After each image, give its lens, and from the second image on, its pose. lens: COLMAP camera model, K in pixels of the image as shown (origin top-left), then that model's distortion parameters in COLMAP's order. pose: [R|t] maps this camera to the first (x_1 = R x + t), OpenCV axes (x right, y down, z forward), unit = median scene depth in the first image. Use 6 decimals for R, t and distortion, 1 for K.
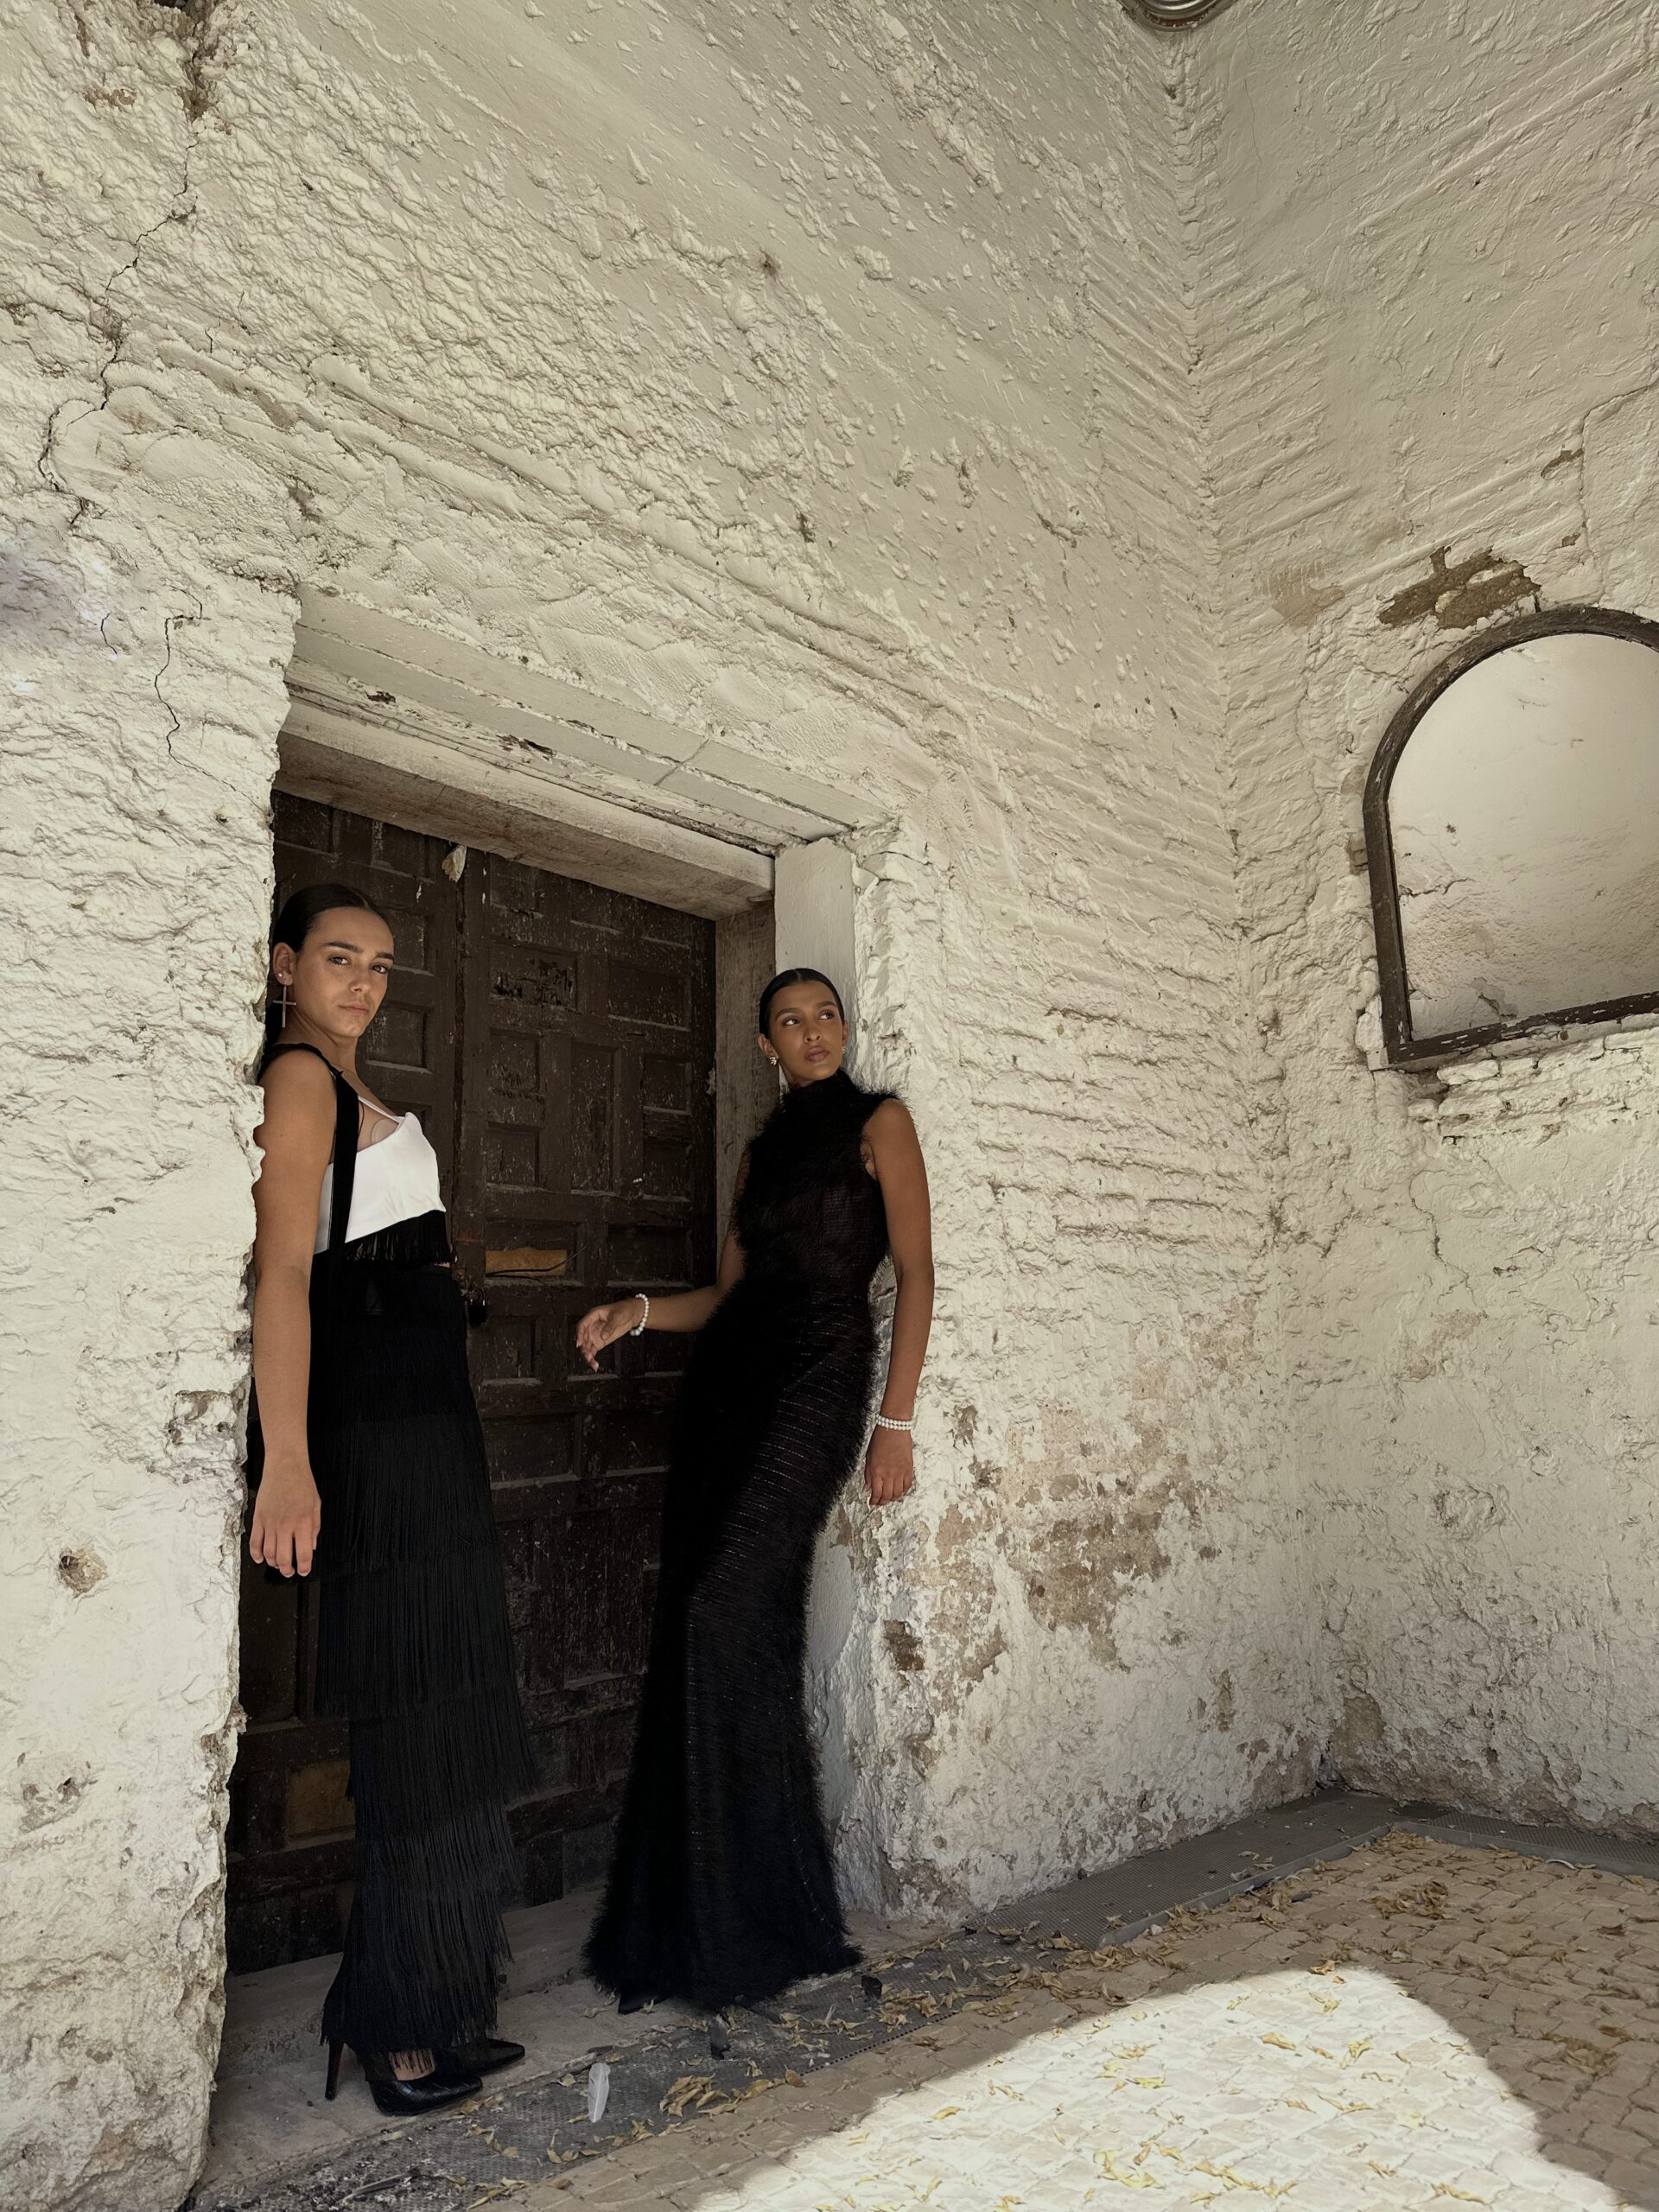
lens RADIAL K [[1565.3, 0, 829.5], [0, 1565.3, 1106.0], [0, 0, 1]] dist [0.002687, -0.027237]
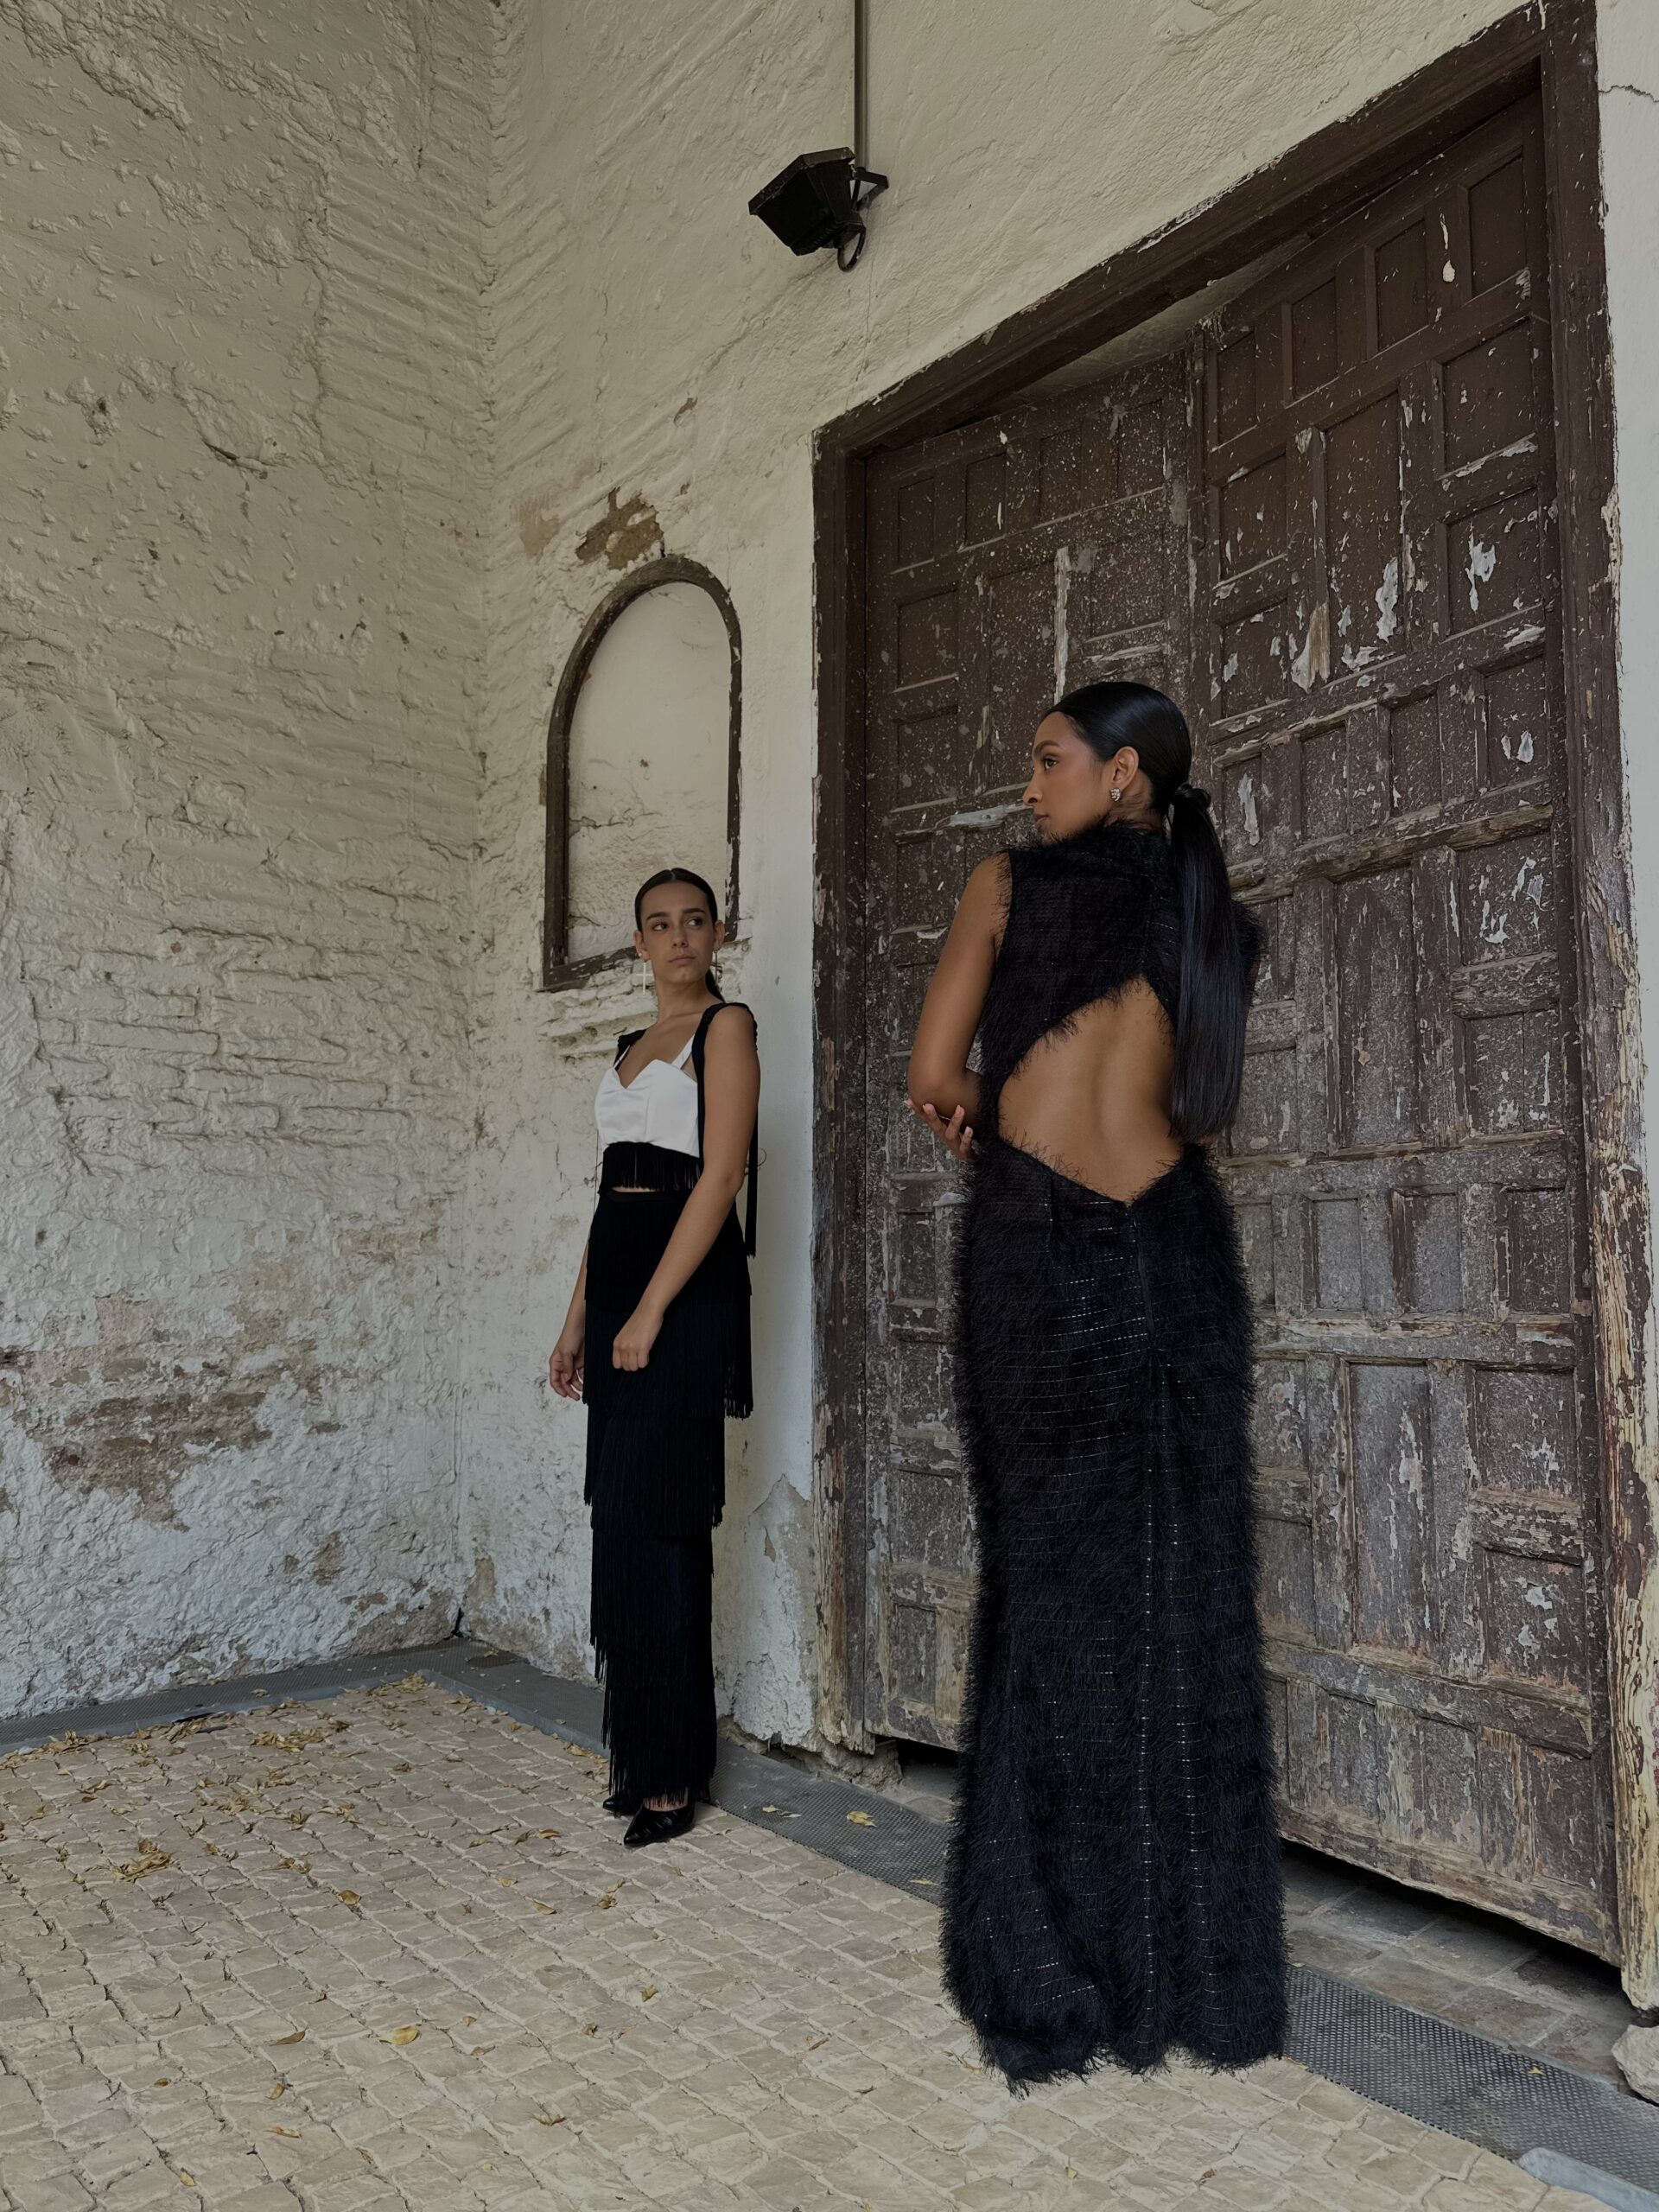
lens RADIAL K [[1548.8, 0, 829.5], [0, 1548.8, 1106.0], [0, 0, 1]] dist [-0.003926, -0.029176]
pose [[0.999592, 0.028085, 0.005140, 0.564505], [-0.028446, 0.995106, 0.094630, -0.052334], [-0.002457, -0.094738, 0.995499, -0.063300]]
